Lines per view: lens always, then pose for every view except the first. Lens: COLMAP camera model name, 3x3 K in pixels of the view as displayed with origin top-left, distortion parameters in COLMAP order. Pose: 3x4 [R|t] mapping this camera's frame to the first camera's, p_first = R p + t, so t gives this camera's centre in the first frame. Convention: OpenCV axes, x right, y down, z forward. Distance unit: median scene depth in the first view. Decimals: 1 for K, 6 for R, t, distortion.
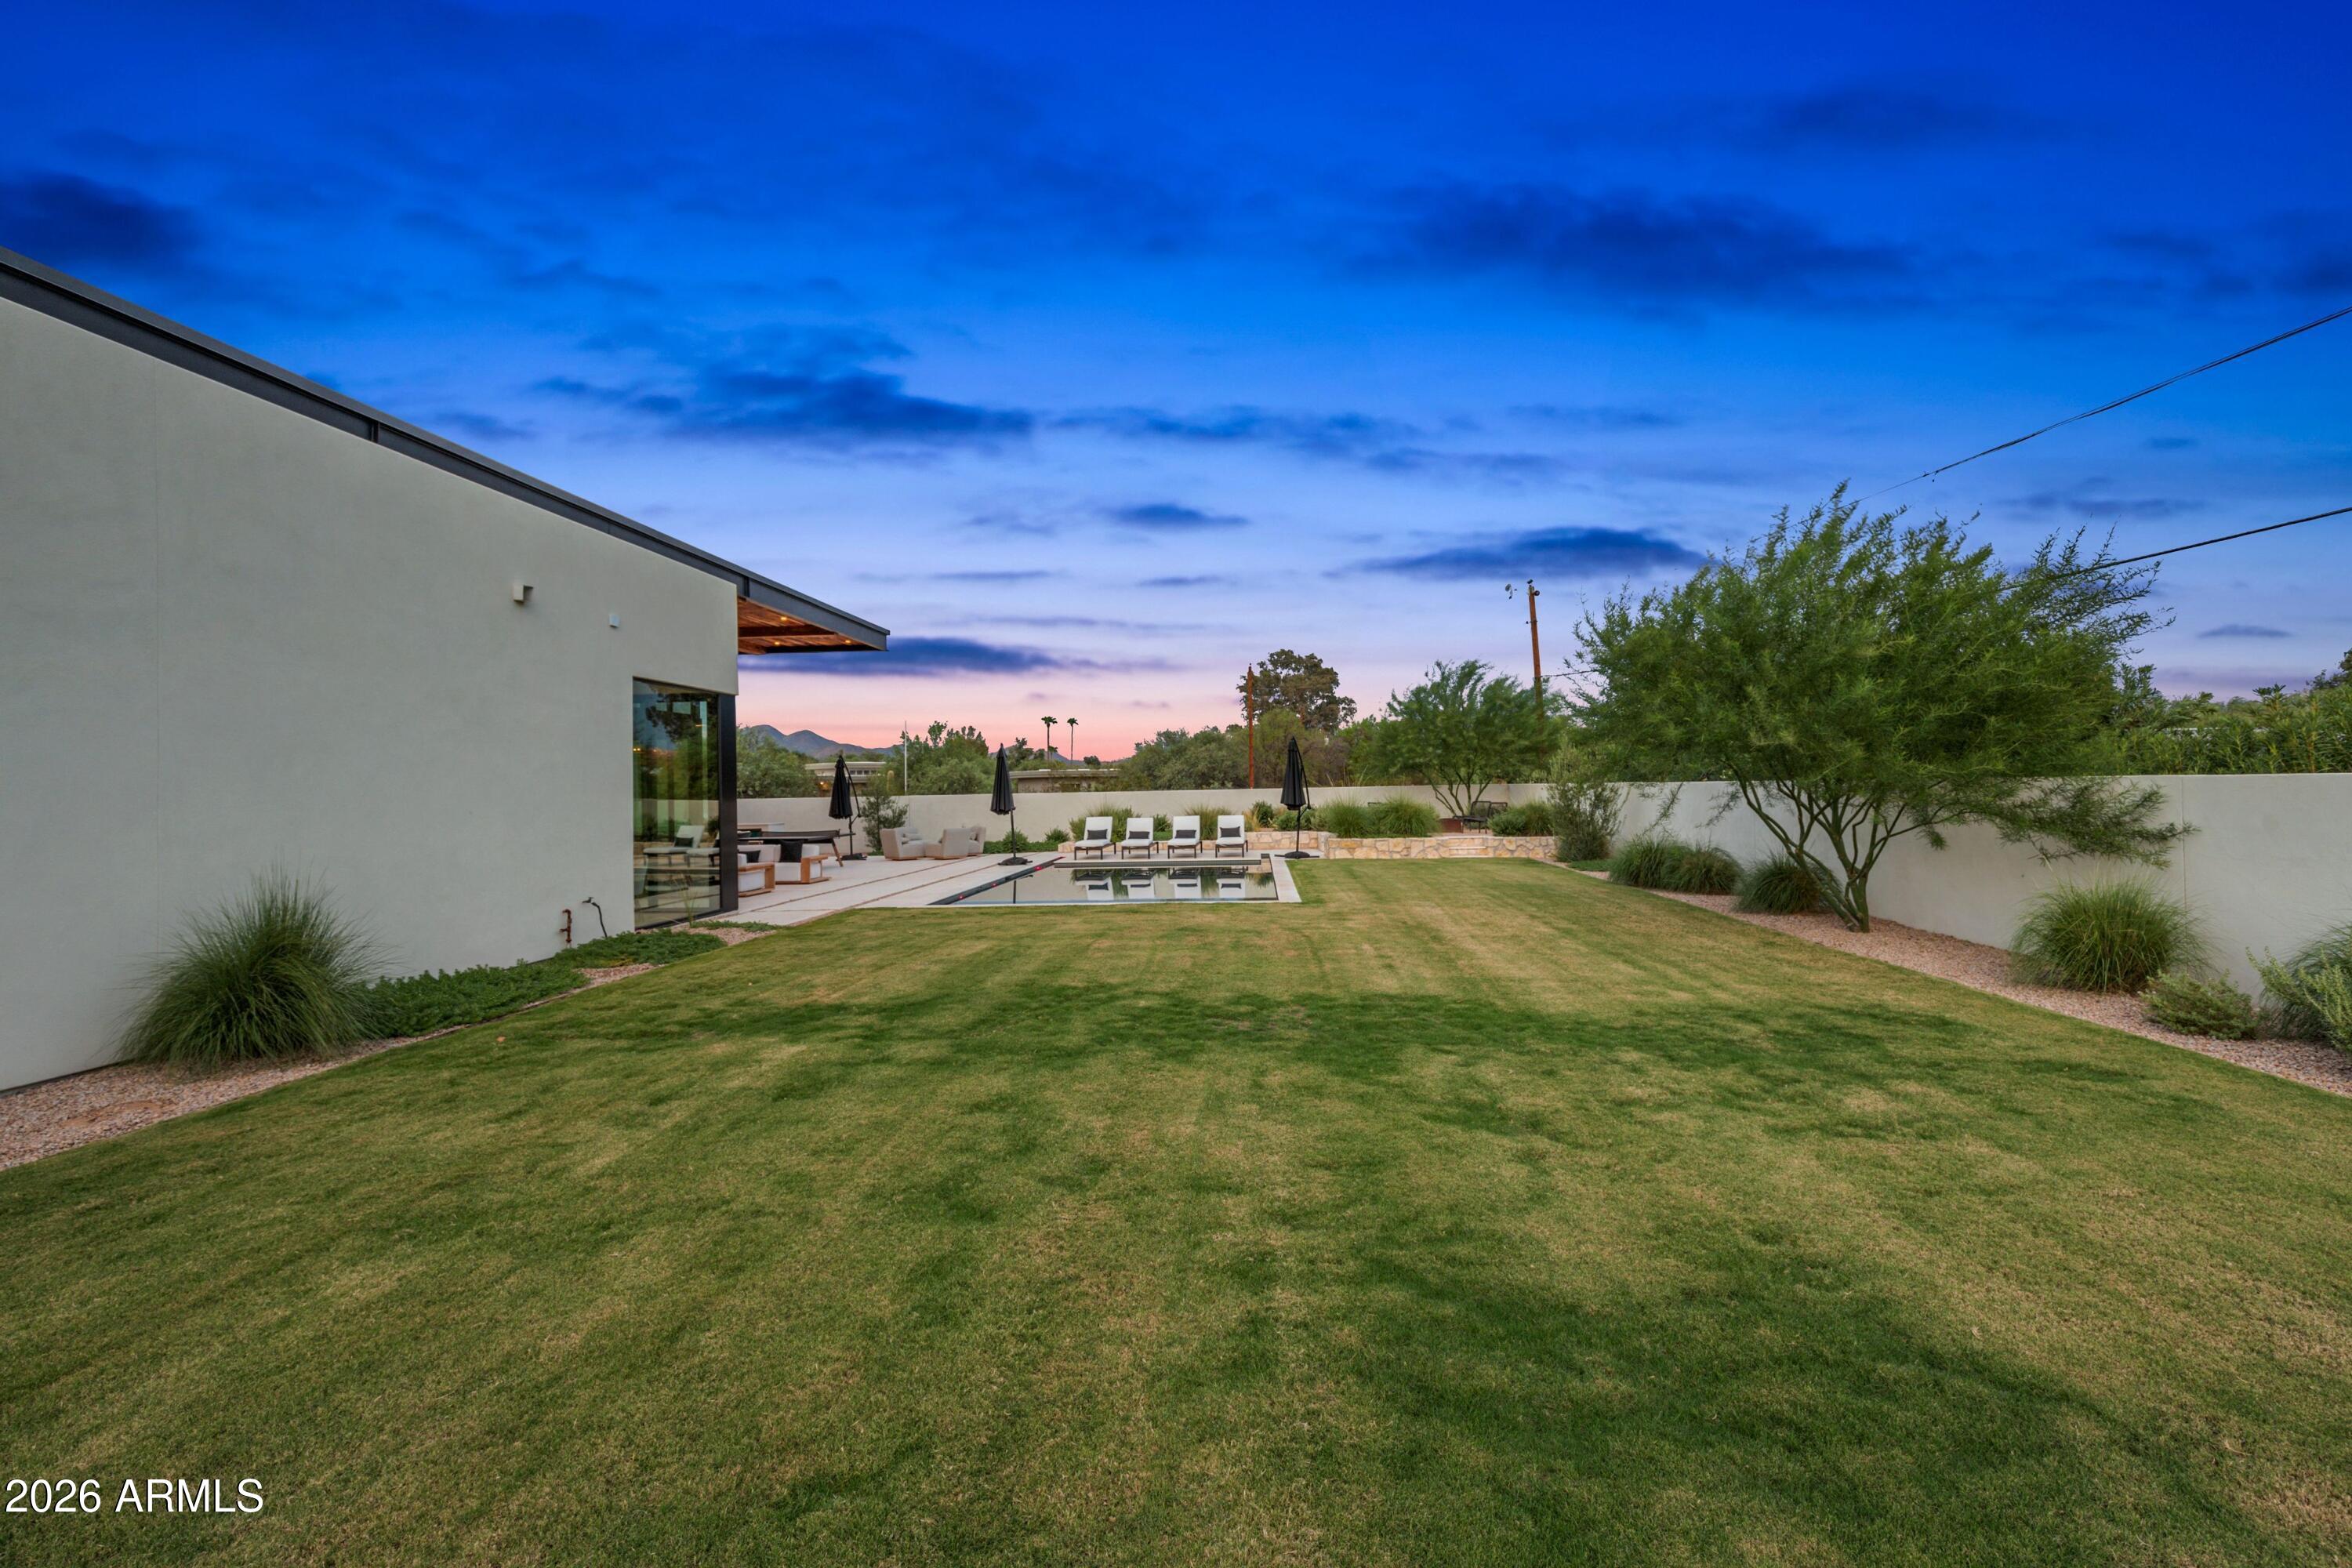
lens RADIAL K [[1088.6, 0, 1178.9], [0, 1088.6, 810.4], [0, 0, 1]] dist [-0.000393, -0.000047]
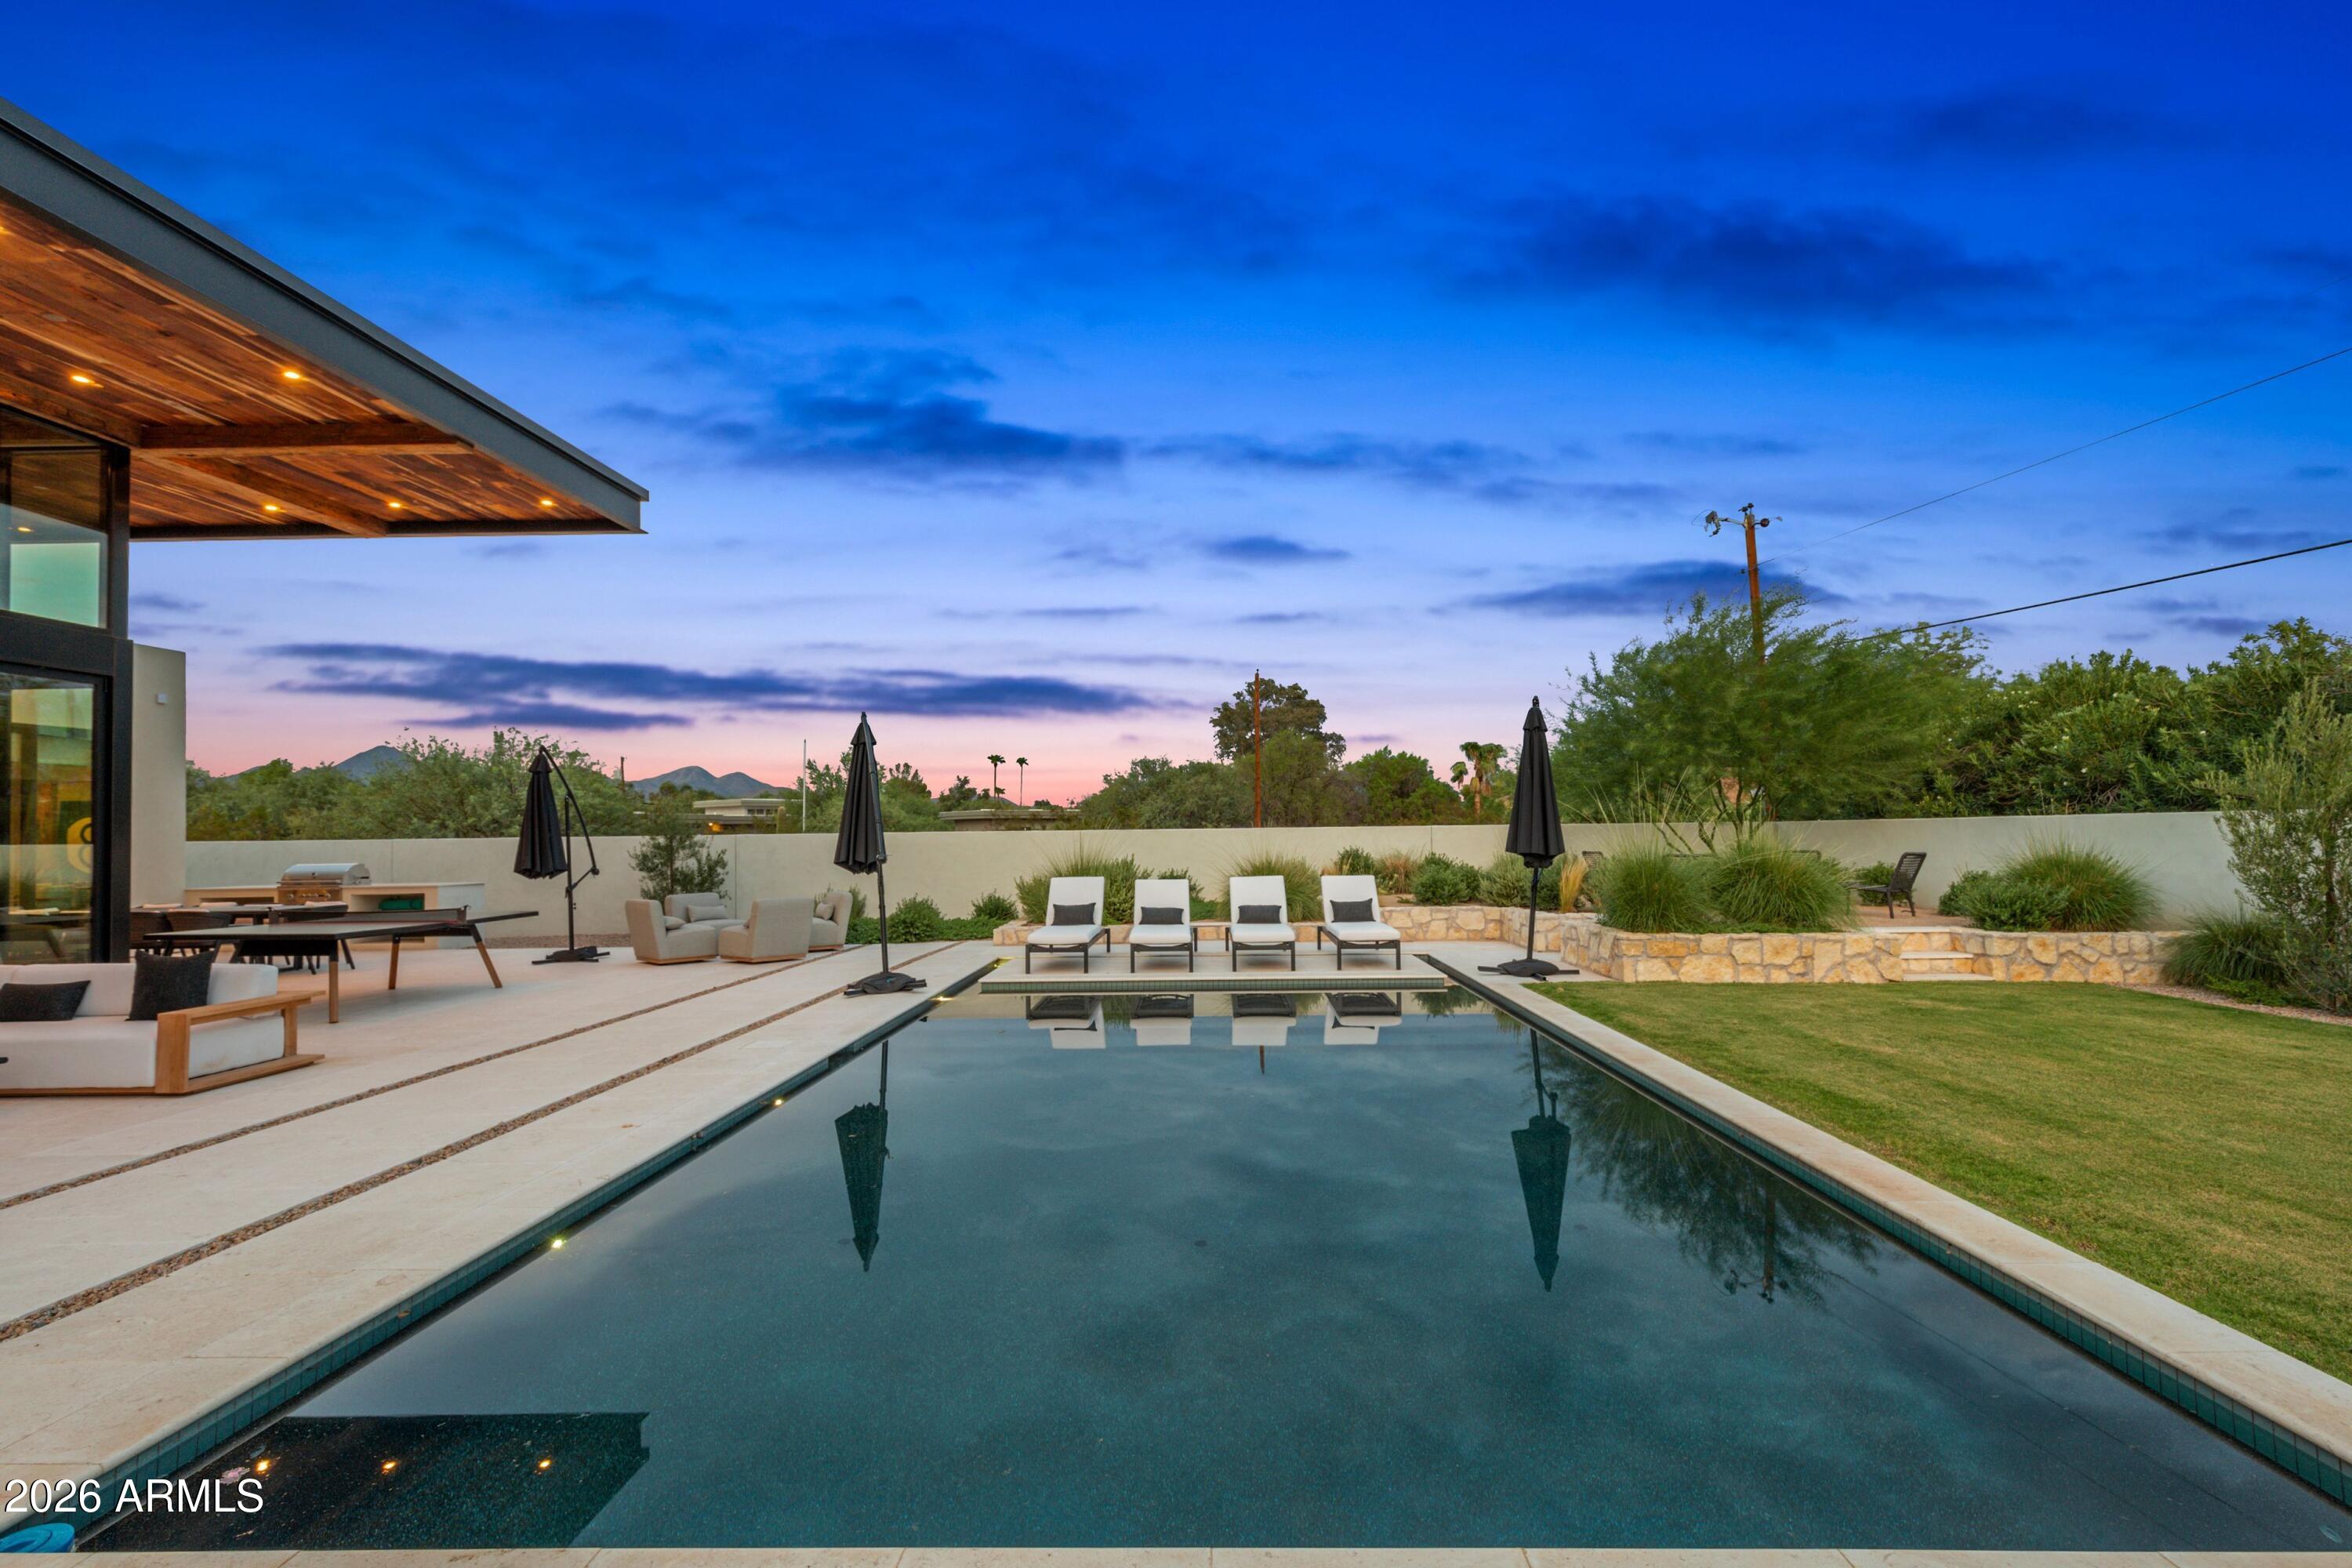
lens RADIAL K [[1142.3, 0, 1176.0], [0, 1142.3, 784.0], [0, 0, 1]] dist [-0.000924, -0.000113]
pose [[0.999268, 0.009160, 0.037154, -0.019601], [-0.006669, 0.997756, -0.066629, -0.000725], [-0.037681, 0.066332, 0.997086, 0.194933]]
